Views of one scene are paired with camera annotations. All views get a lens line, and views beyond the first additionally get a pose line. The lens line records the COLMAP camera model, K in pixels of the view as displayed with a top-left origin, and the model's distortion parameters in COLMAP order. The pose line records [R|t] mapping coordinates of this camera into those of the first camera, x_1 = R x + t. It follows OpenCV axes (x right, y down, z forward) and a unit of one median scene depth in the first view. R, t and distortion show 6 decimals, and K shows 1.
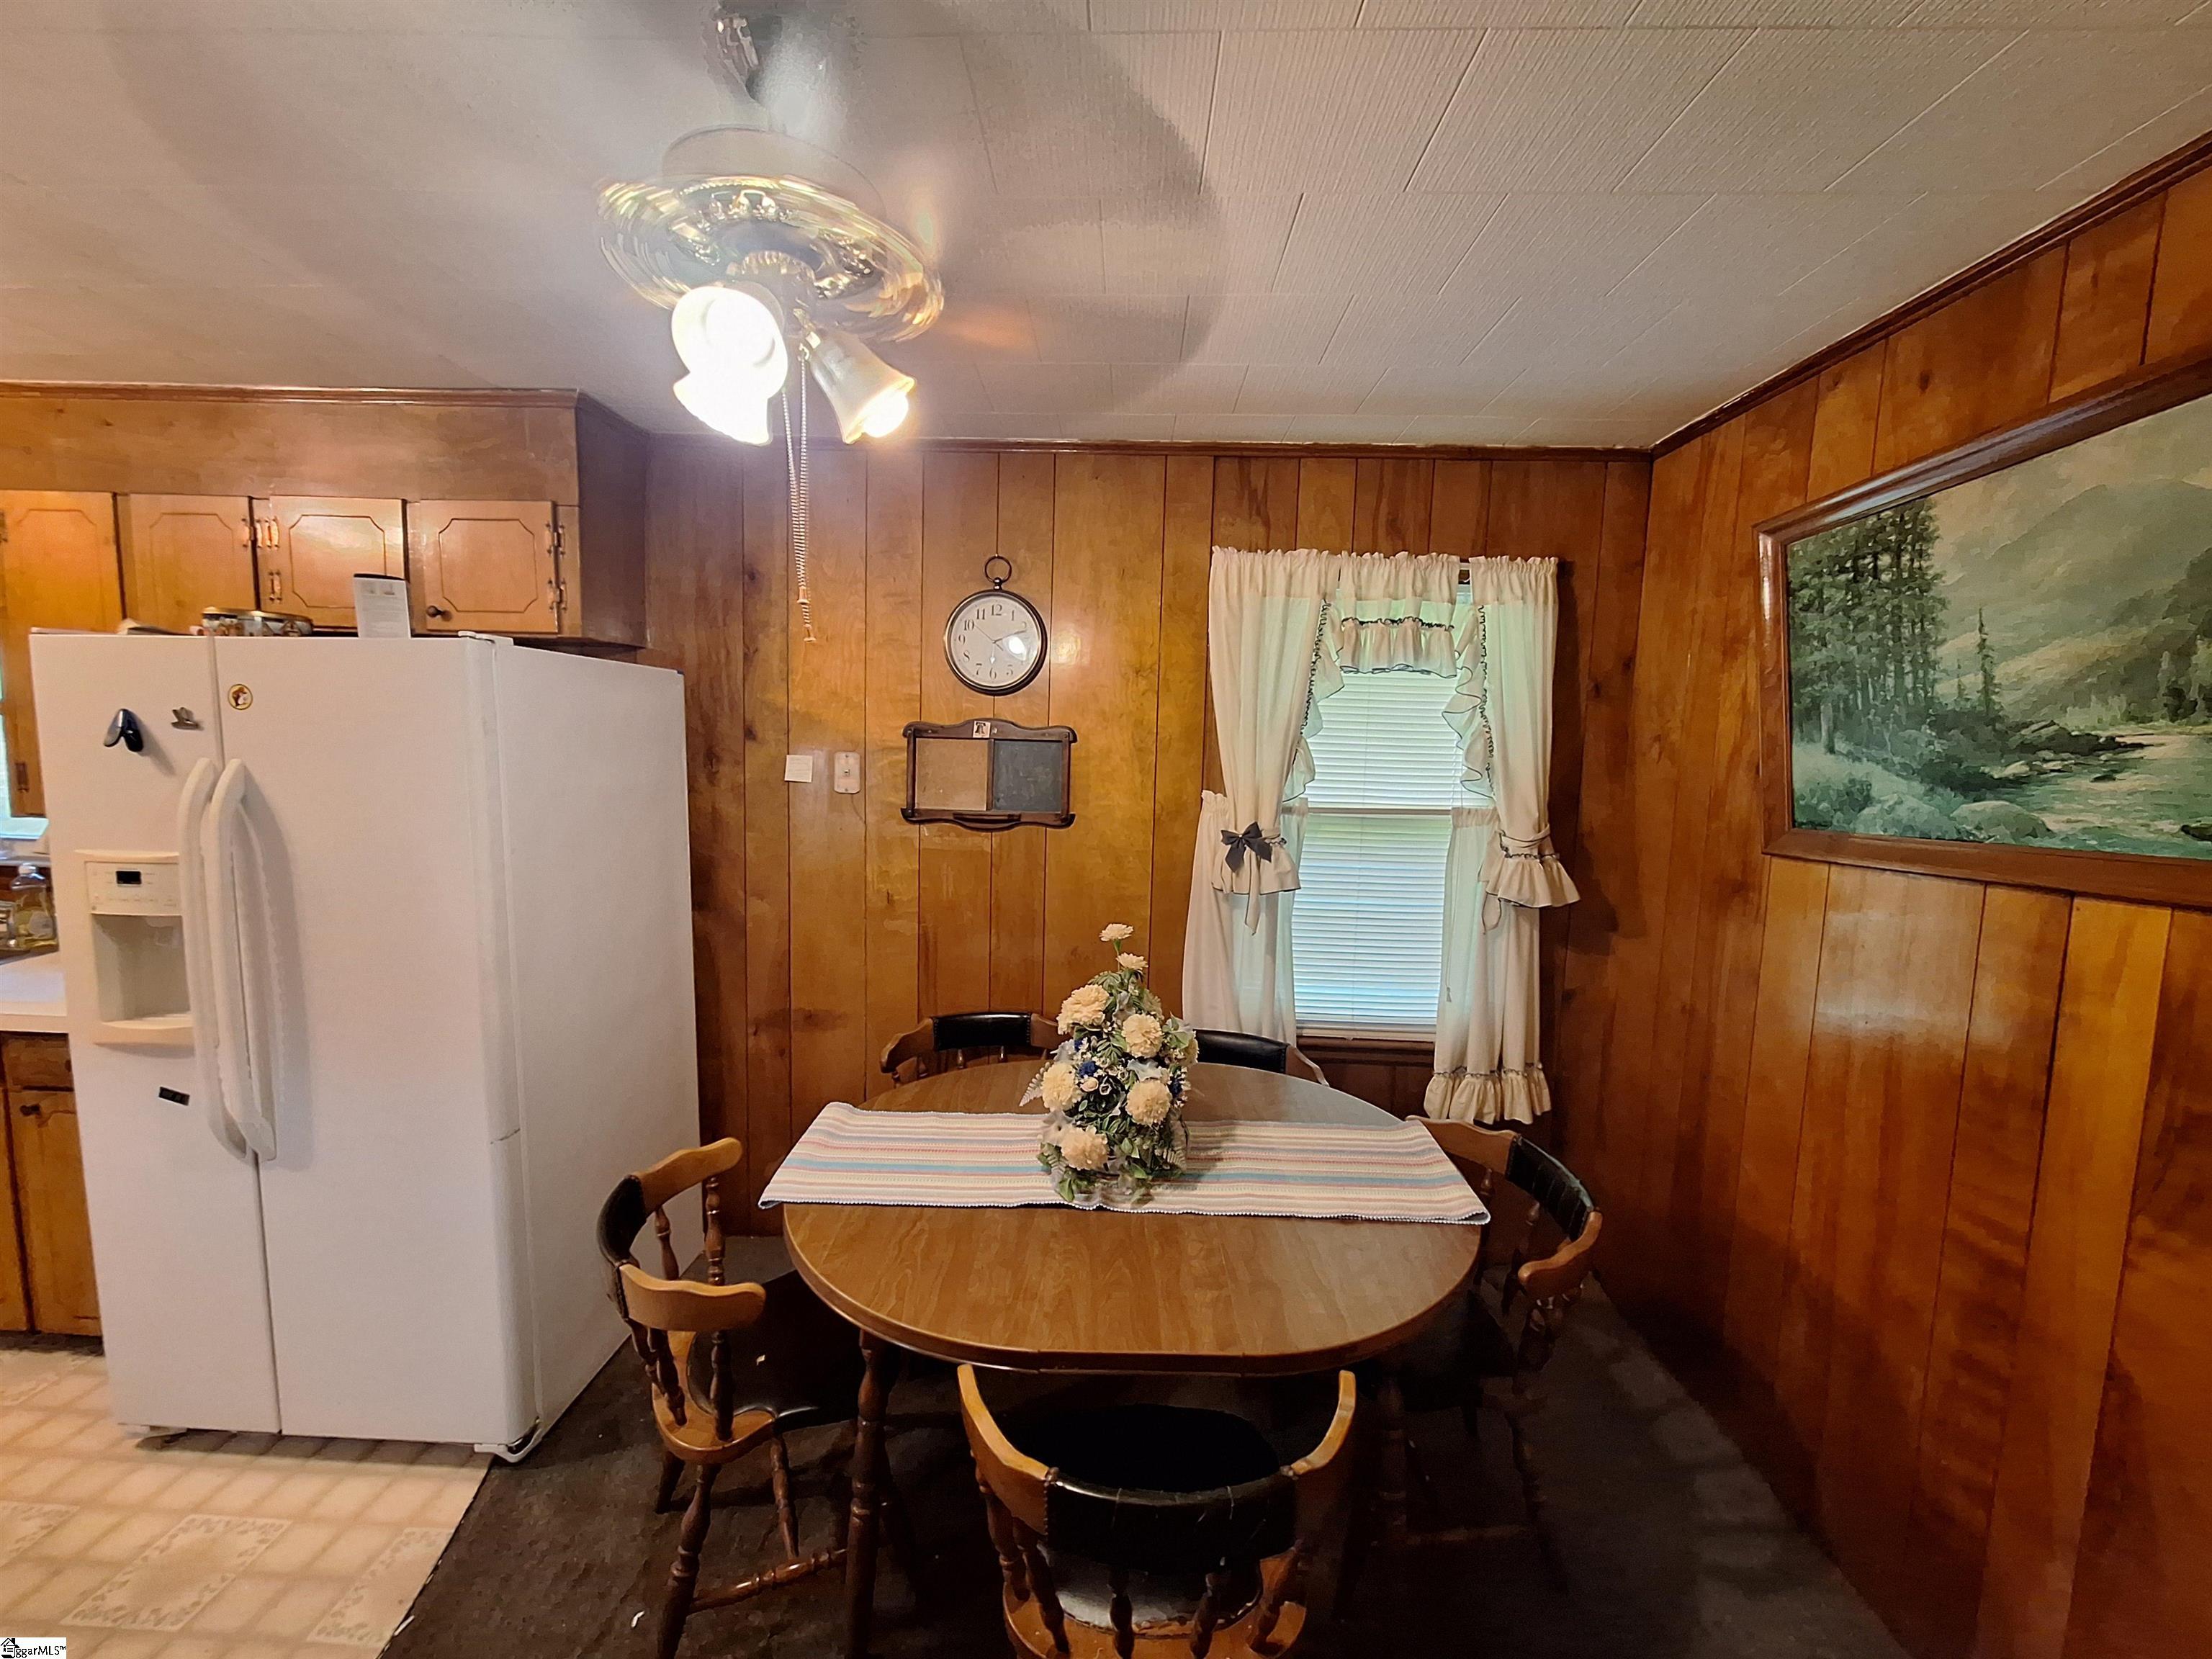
lens RADIAL K [[863.1, 0, 1106.0], [0, 863.1, 829.5], [0, 0, 1]] dist [-0.005524, 0.002175]
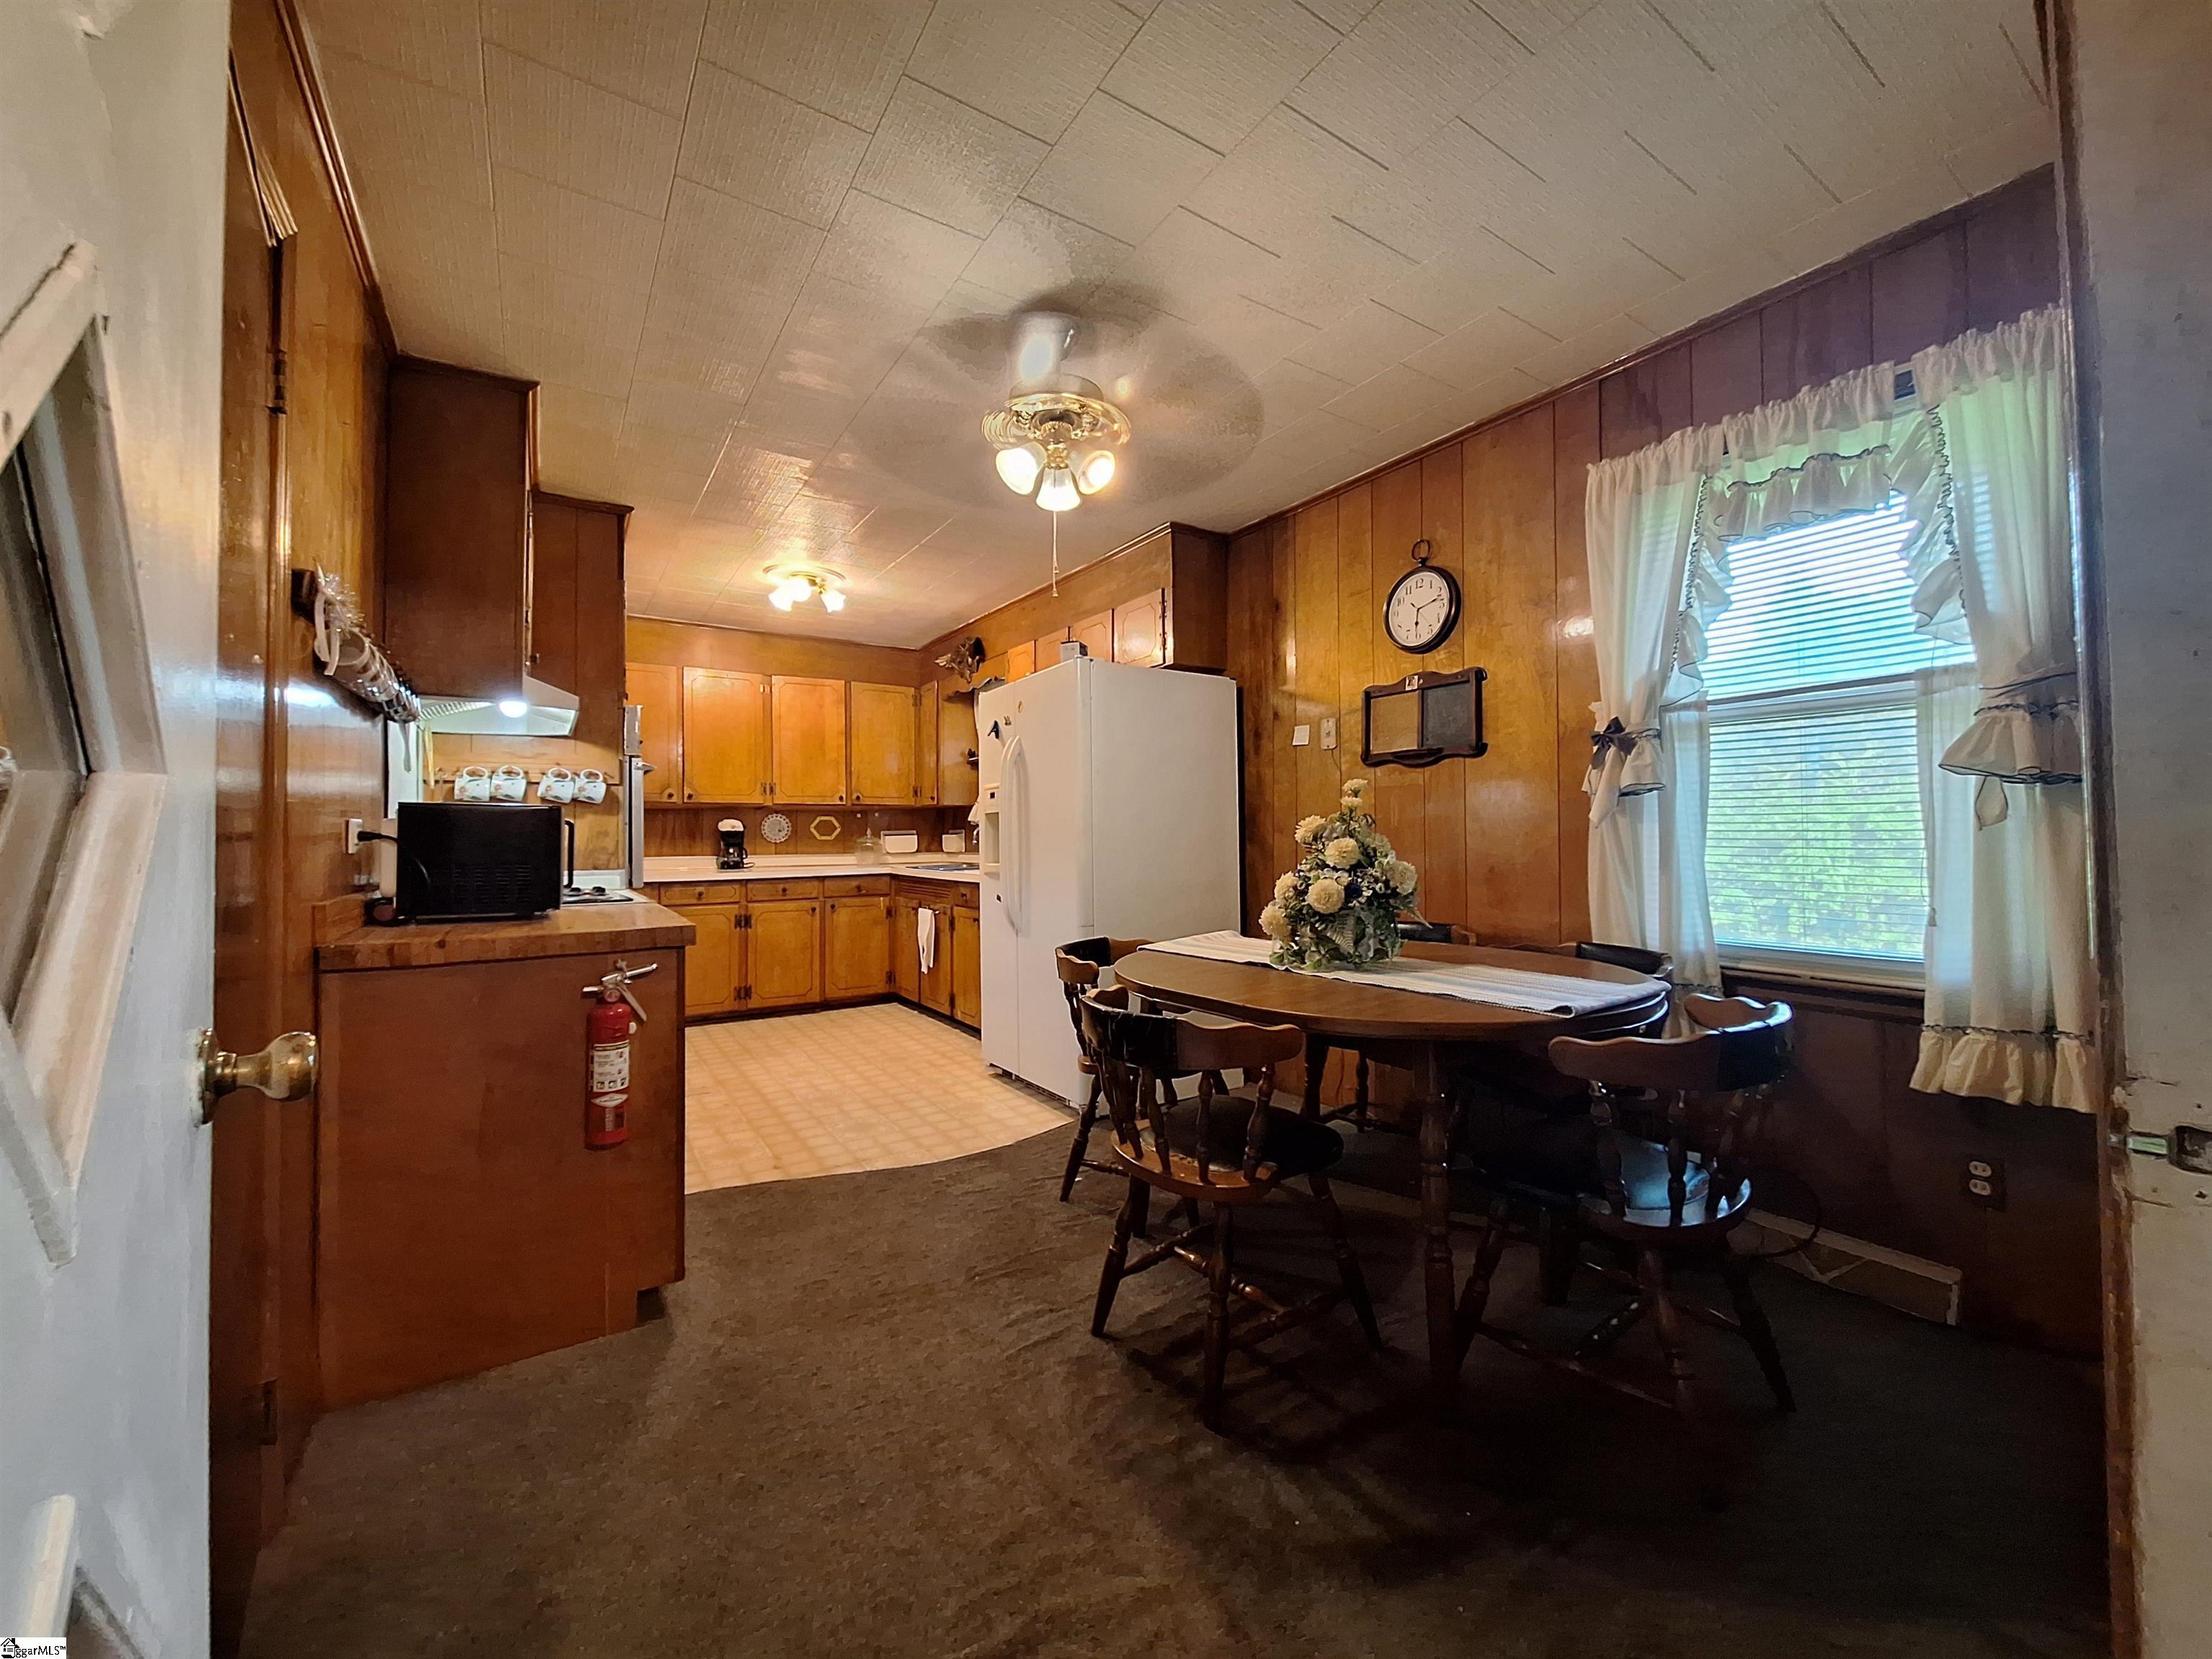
lens RADIAL K [[863.1, 0, 1106.0], [0, 863.1, 829.5], [0, 0, 1]] dist [-0.005524, 0.002175]
pose [[0.573315, -0.038351, -0.818437, 0.607569], [-0.064157, 0.993735, -0.091507, 0.232991], [0.816819, 0.104971, 0.567263, -0.015852]]
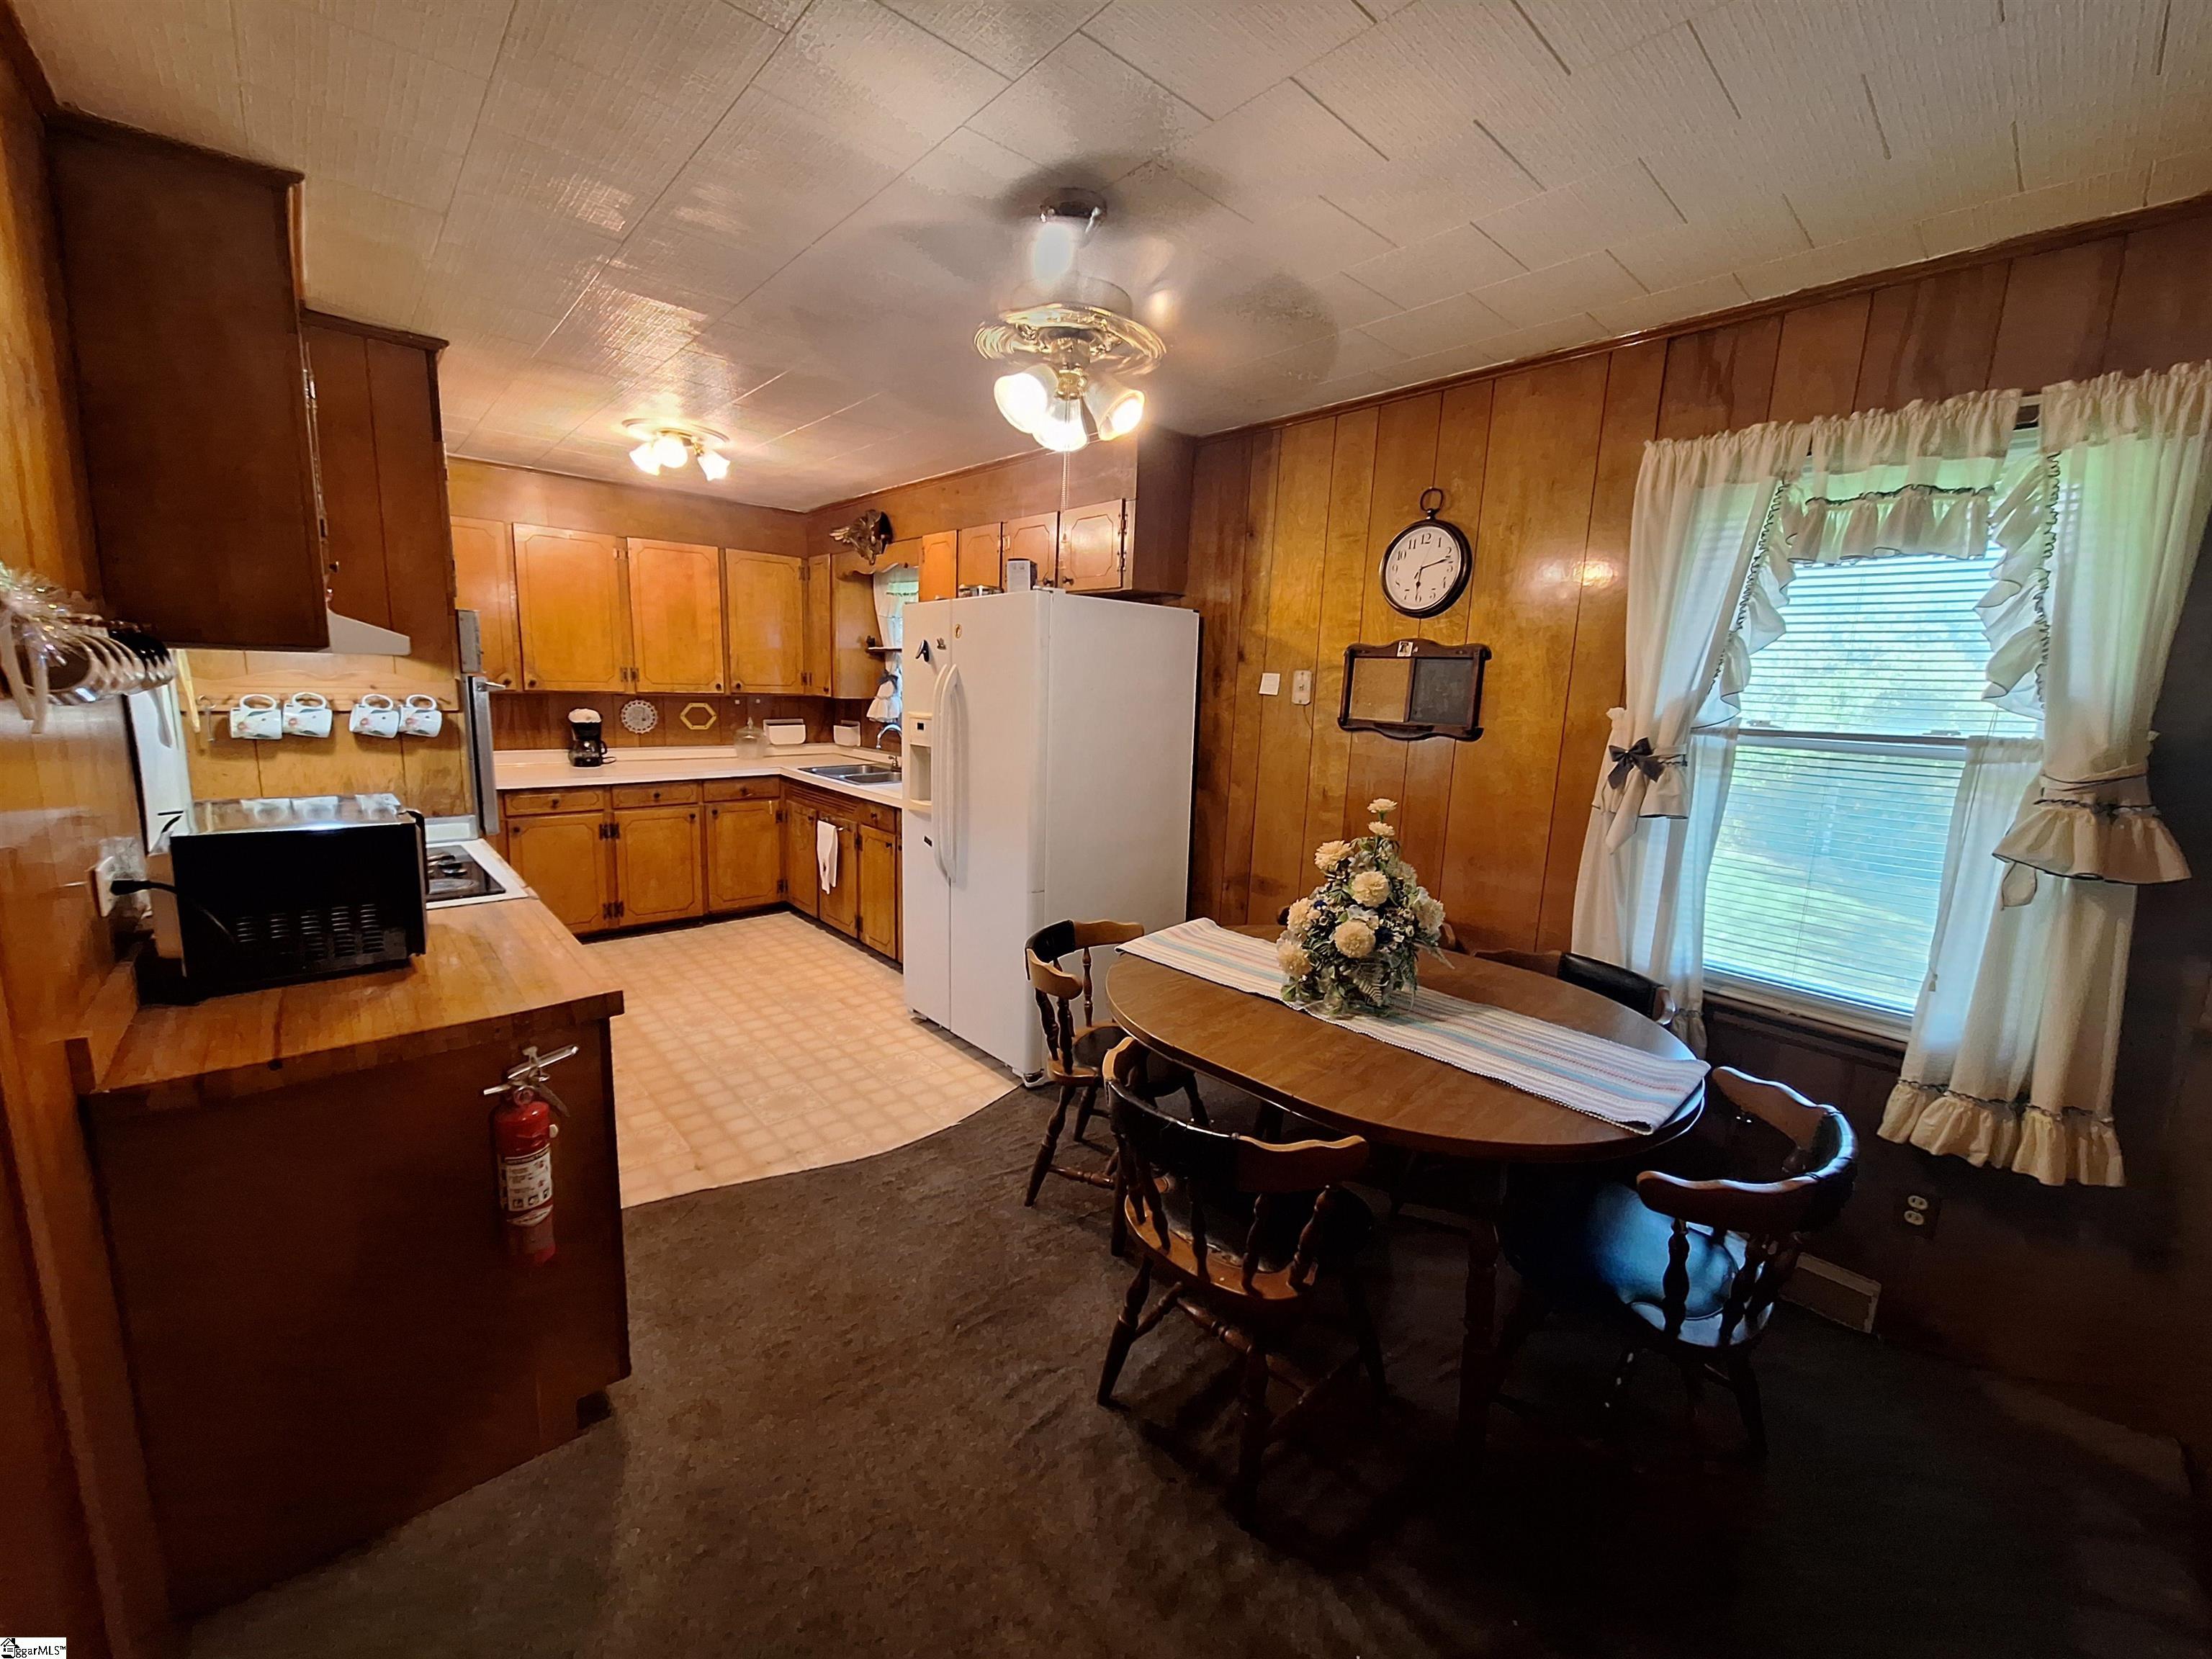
lens RADIAL K [[863.1, 0, 1106.0], [0, 863.1, 829.5], [0, 0, 1]] dist [-0.005524, 0.002175]
pose [[0.693730, 0.121887, -0.709847, 0.419577], [-0.094401, 0.992462, 0.078158, 0.067638], [0.714022, 0.012790, 0.700007, -0.058010]]
